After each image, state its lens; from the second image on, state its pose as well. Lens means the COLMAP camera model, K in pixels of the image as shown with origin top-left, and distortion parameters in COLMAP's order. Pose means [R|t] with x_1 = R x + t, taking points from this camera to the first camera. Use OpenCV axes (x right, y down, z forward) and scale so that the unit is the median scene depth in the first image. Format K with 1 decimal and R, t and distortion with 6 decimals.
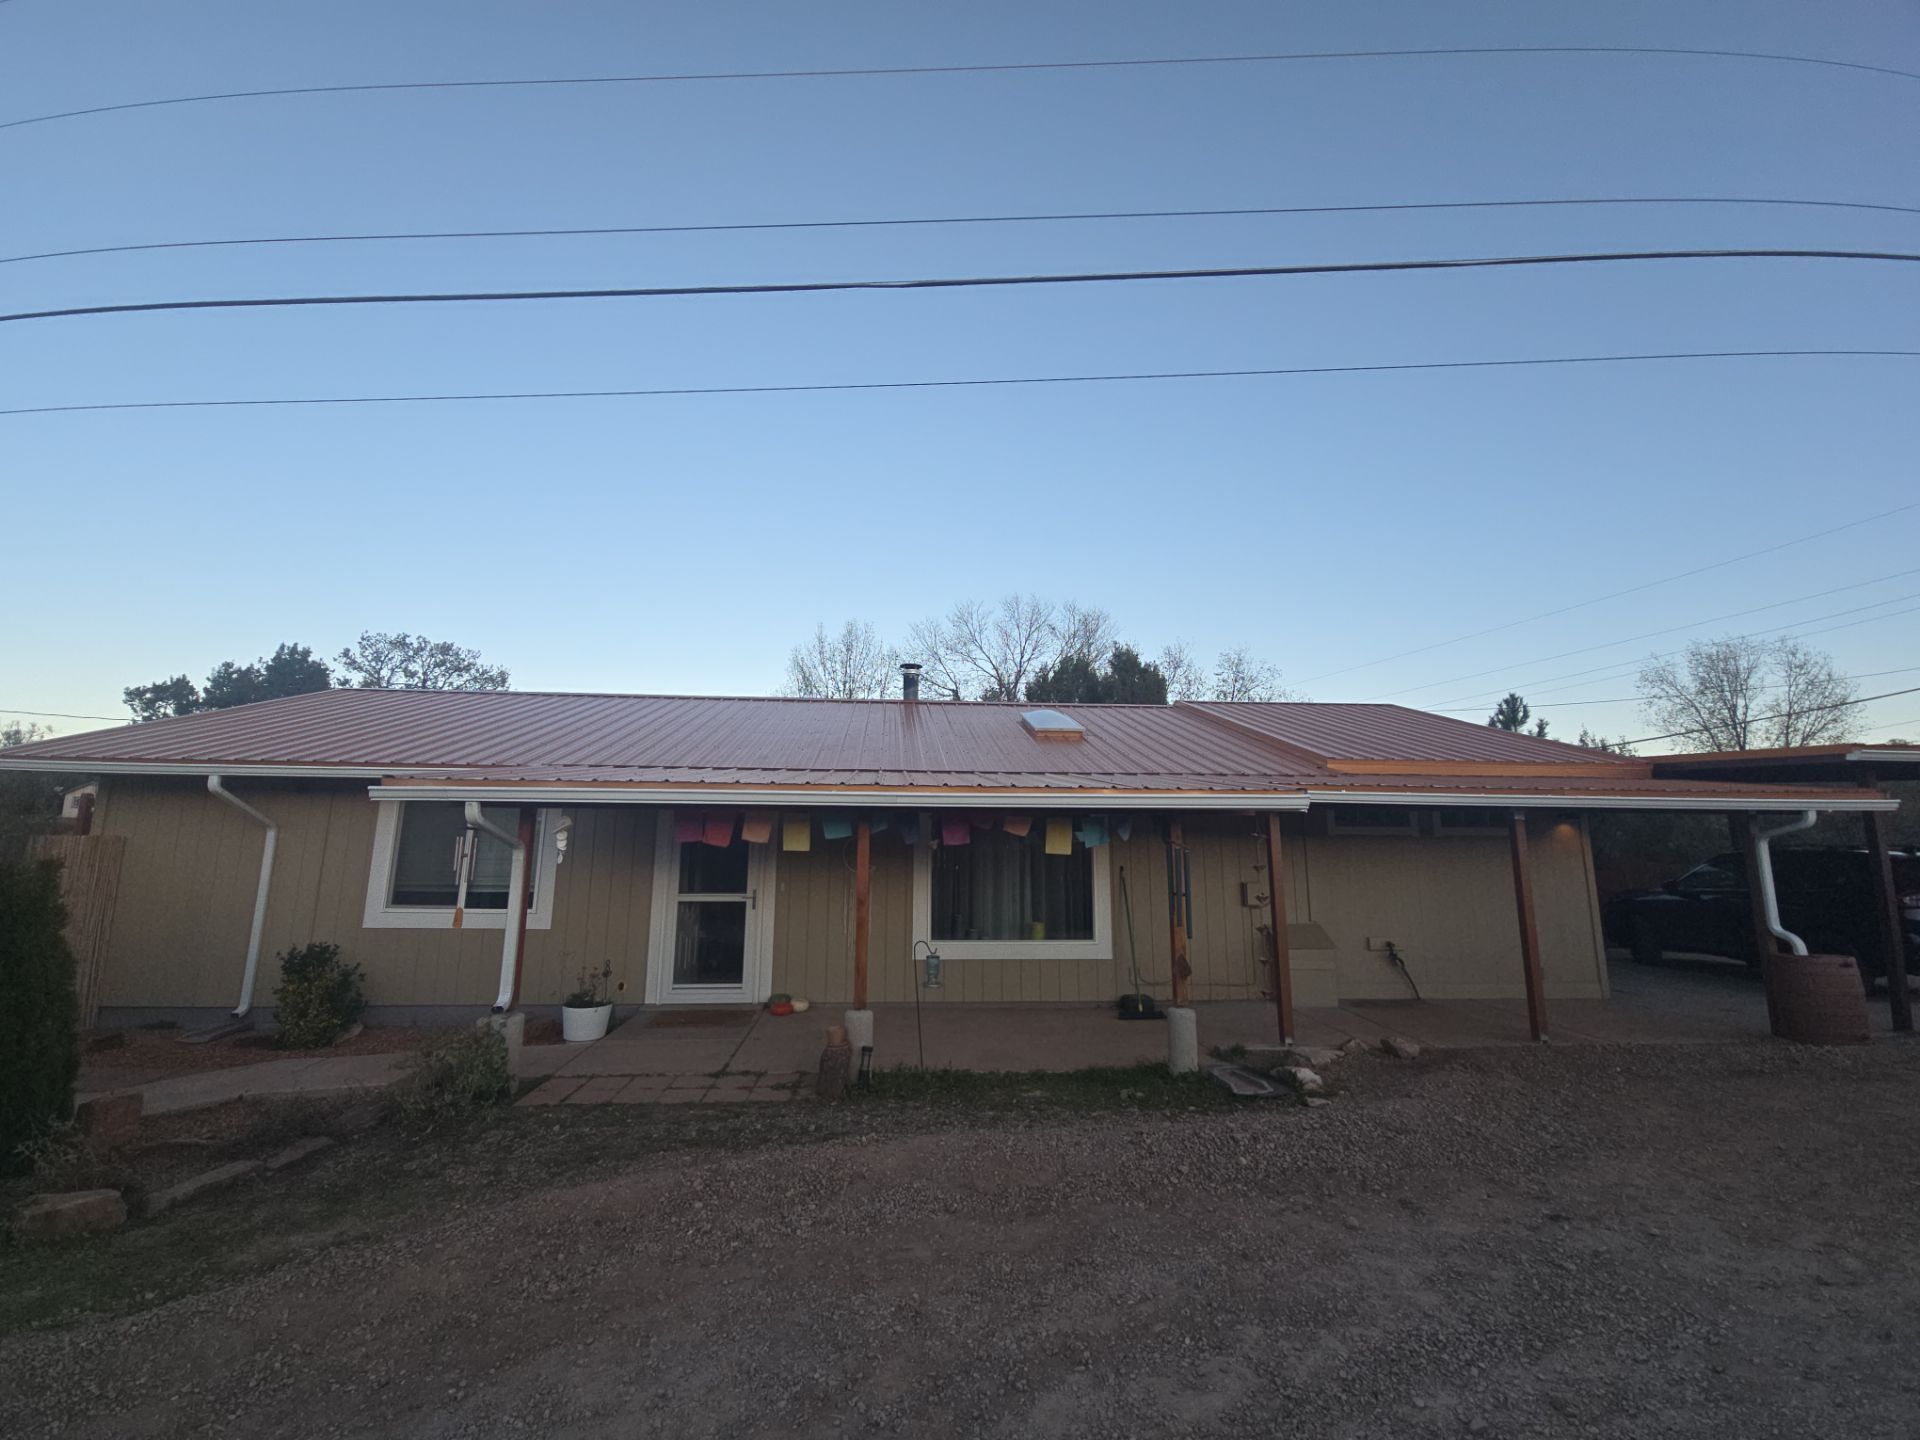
lens RADIAL K [[760.7, 0, 957.6], [0, 760.7, 720.4], [0, 0, 1]] dist [0.031447, -0.016716]
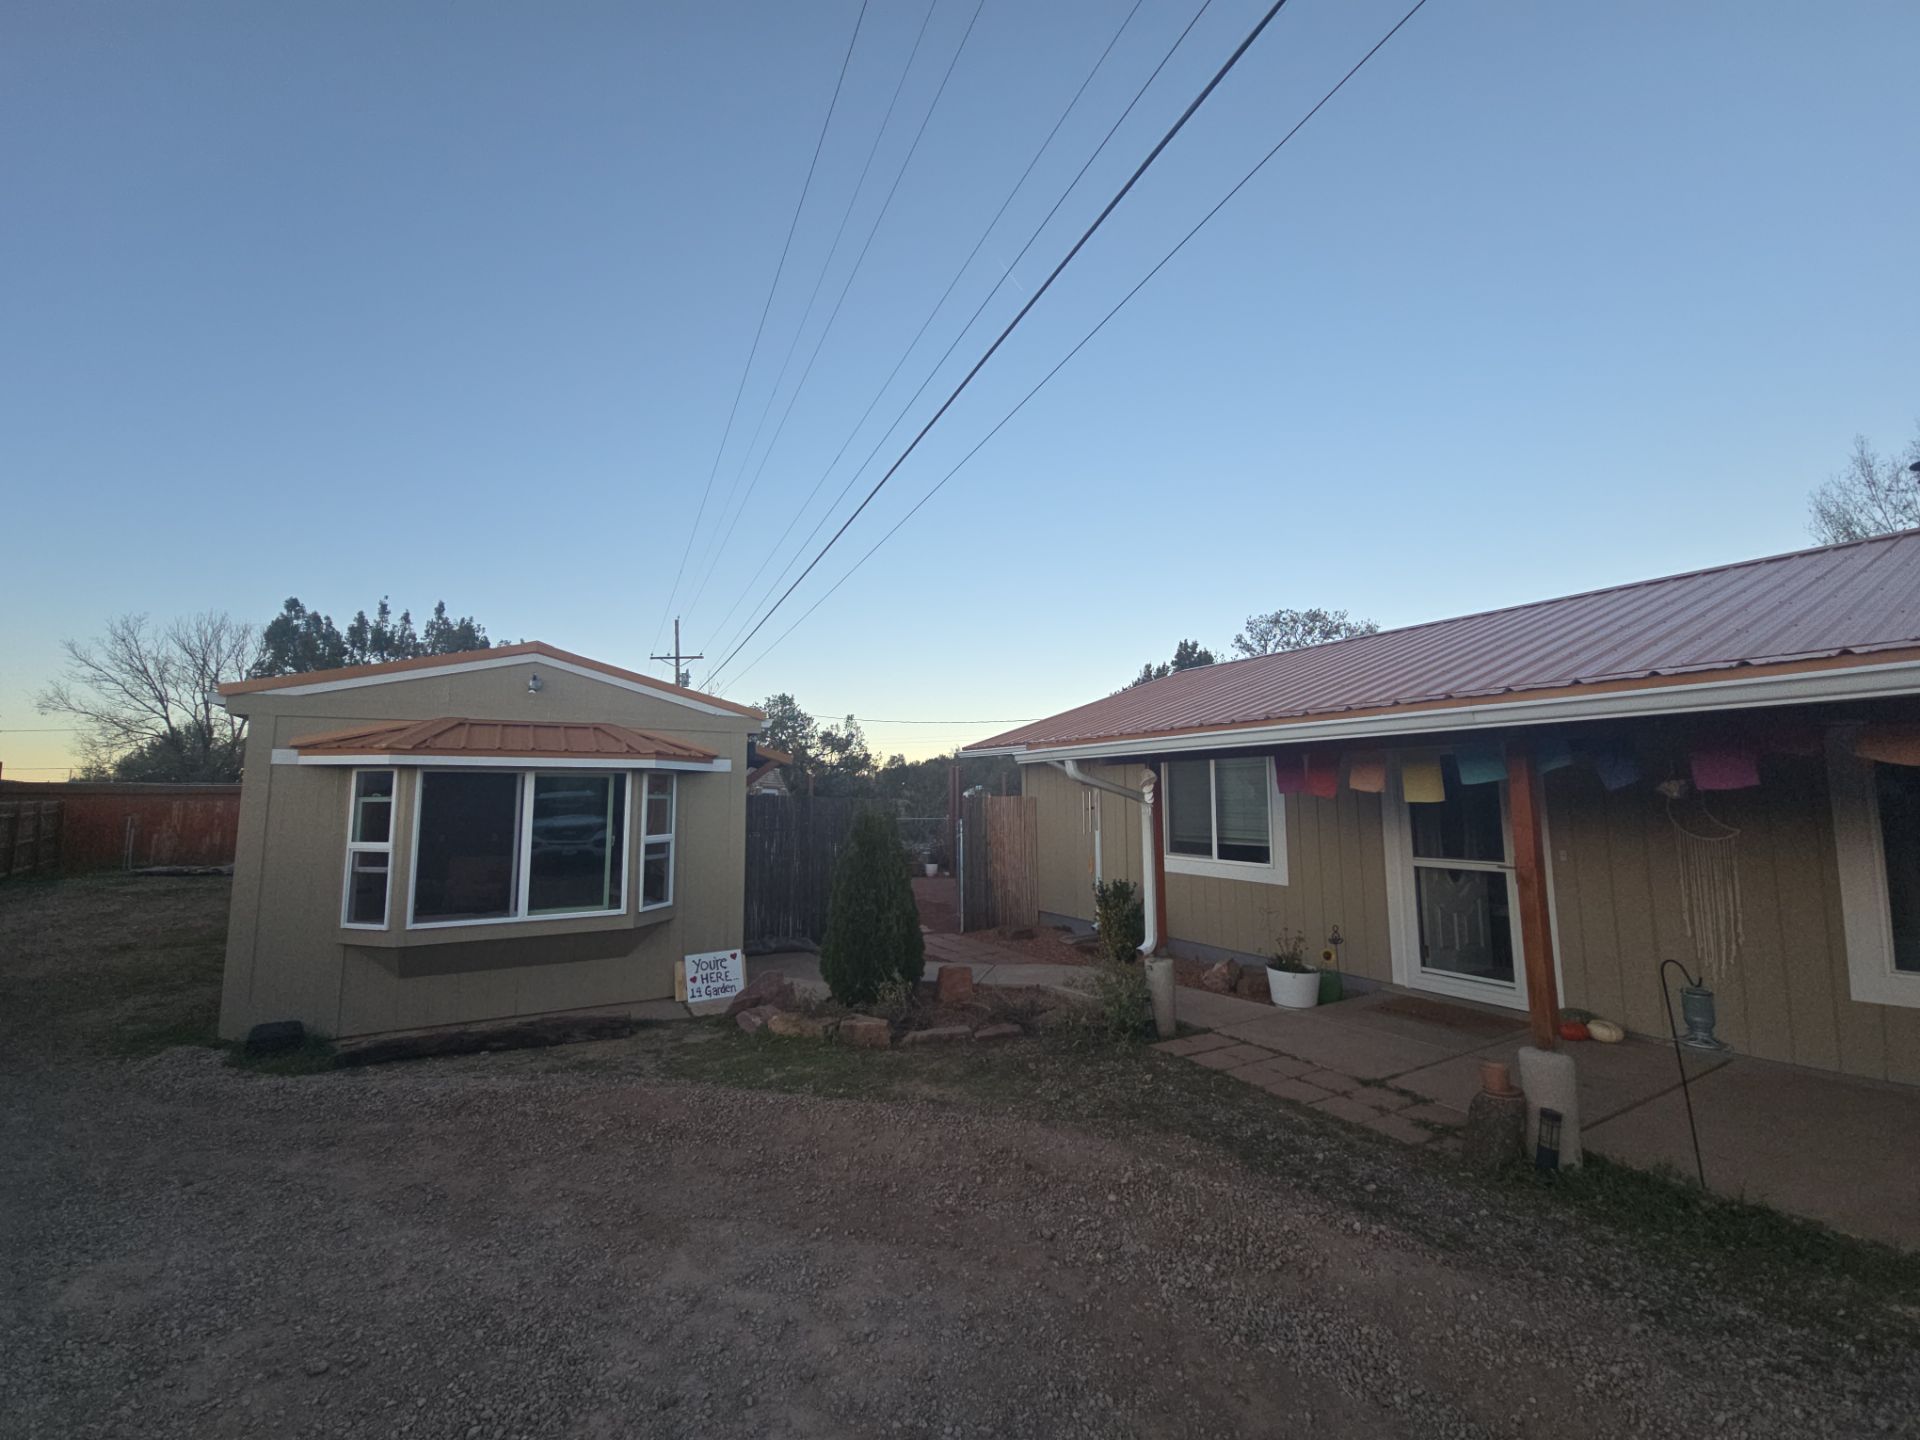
lens RADIAL K [[785.5, 0, 959.3], [0, 785.5, 716.6], [0, 0, 1]] dist [-0.006563, 0.000145]
pose [[0.417904, -0.107922, -0.902058, 0.312421], [0.153723, 0.987002, -0.046868, 0.069177], [0.895392, -0.119080, 0.429062, 0.357640]]
